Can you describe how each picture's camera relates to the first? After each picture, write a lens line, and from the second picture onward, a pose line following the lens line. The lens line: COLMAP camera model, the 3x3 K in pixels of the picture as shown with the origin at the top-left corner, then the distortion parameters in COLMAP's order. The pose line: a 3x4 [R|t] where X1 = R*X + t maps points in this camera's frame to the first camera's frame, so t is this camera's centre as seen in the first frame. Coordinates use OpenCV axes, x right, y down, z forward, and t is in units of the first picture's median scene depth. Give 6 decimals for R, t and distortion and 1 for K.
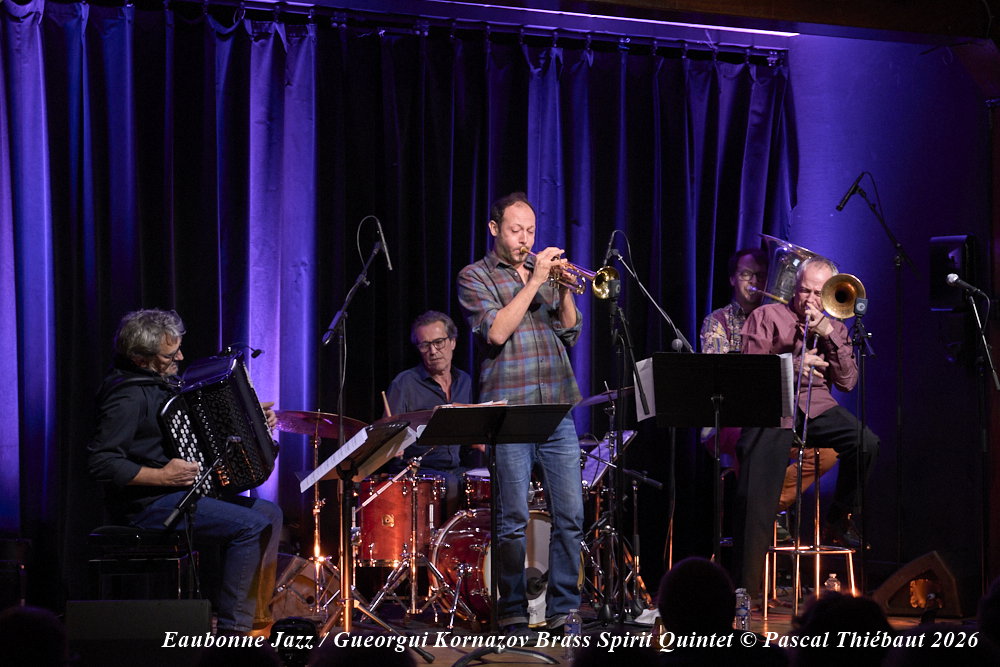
lens RADIAL K [[2552.5, 0, 500.0], [0, 2552.5, 333.5], [0, 0, 1]] dist [-0.054402, -0.563206]
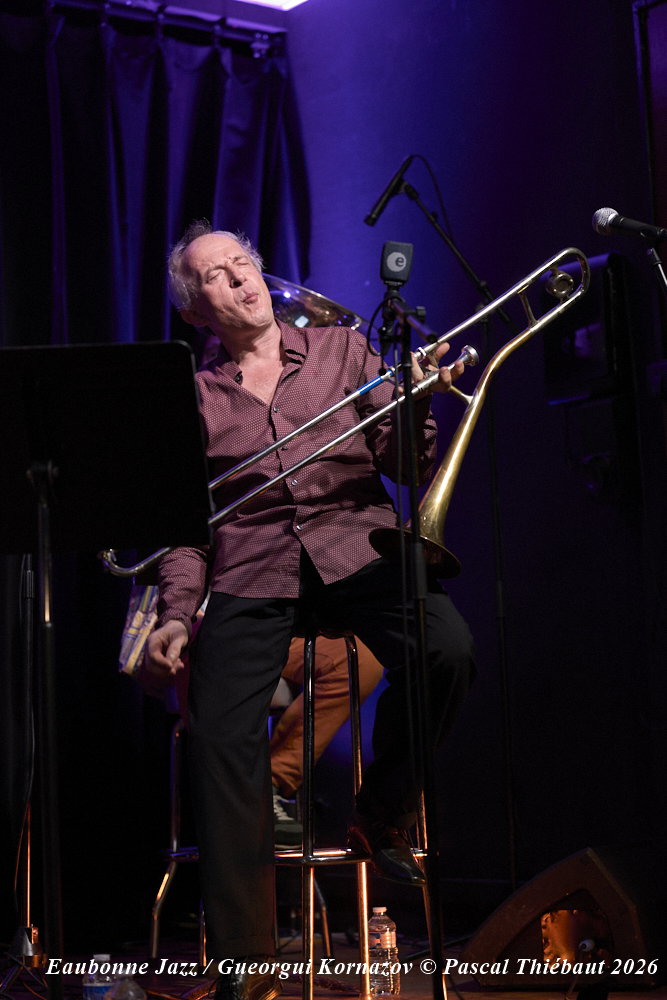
lens RADIAL K [[2166.1, 0, 333.5], [0, 2166.1, 500.0], [0, 0, 1]] dist [-0.058391, -0.452400]
pose [[0.995660, -0.032422, 0.087239, 0.077360], [0.040785, 0.994559, -0.095858, 0.049188], [-0.083656, 0.099000, 0.991565, 0.511956]]
